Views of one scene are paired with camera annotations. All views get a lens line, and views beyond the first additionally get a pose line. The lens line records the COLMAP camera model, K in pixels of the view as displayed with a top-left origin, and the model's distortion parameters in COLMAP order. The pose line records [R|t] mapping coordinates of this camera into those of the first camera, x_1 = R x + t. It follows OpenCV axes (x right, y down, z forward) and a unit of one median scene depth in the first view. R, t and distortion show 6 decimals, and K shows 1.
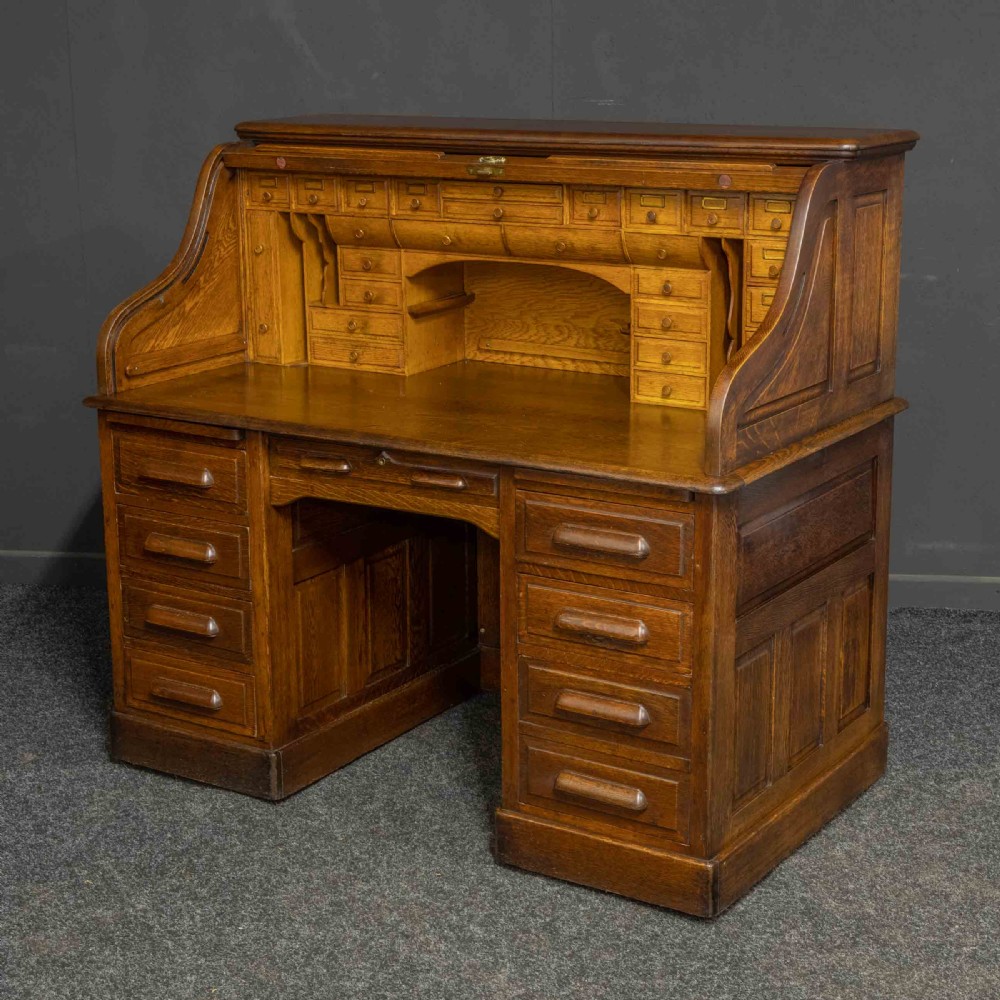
lens RADIAL K [[1915.3, 0, 476.8], [0, 1915.3, 466.6], [0, 0, 1]] dist [0.055729, 0.209671]
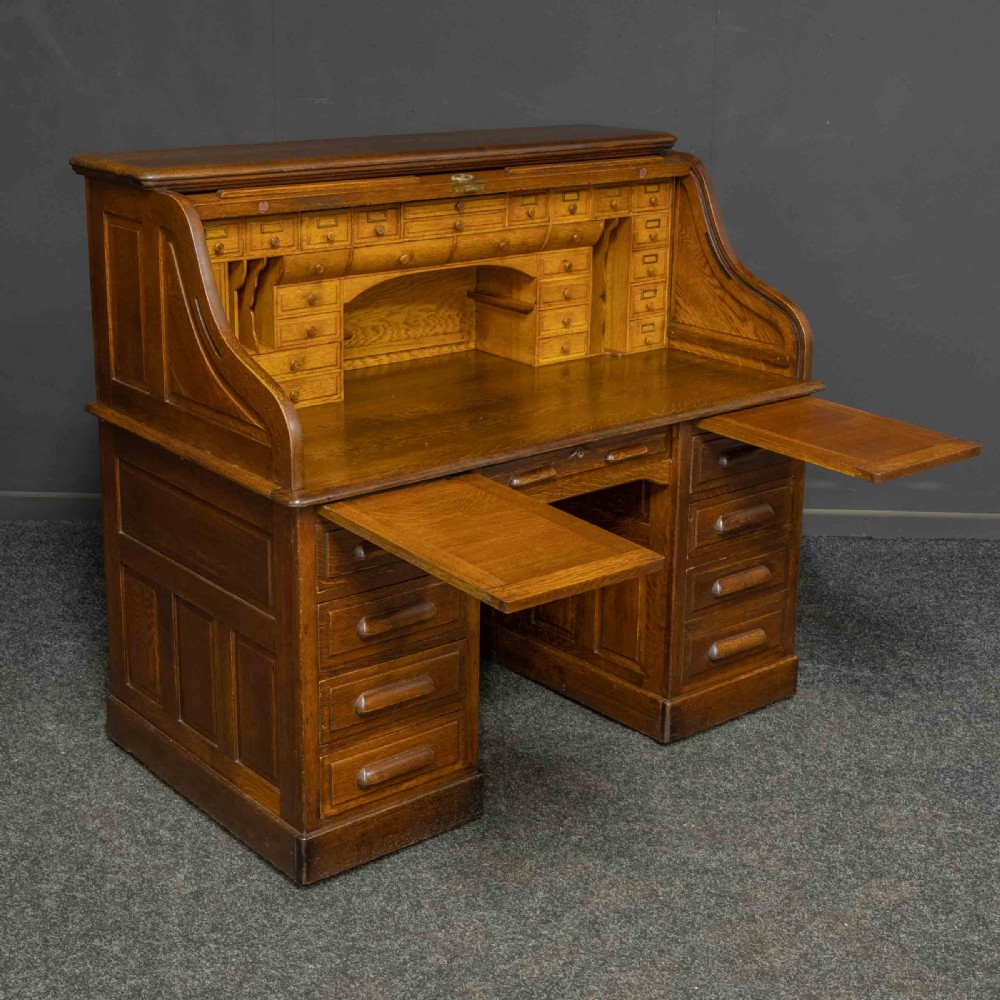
lens RADIAL K [[1633.3, 0, 486.3], [0, 1633.3, 445.1], [0, 0, 1]] dist [0.018017, 0.033592]
pose [[0.305245, -0.250356, 0.918775, -0.870691], [0.206167, 0.959313, 0.192907, -0.188036], [-0.929688, 0.130538, 0.344441, 0.676984]]
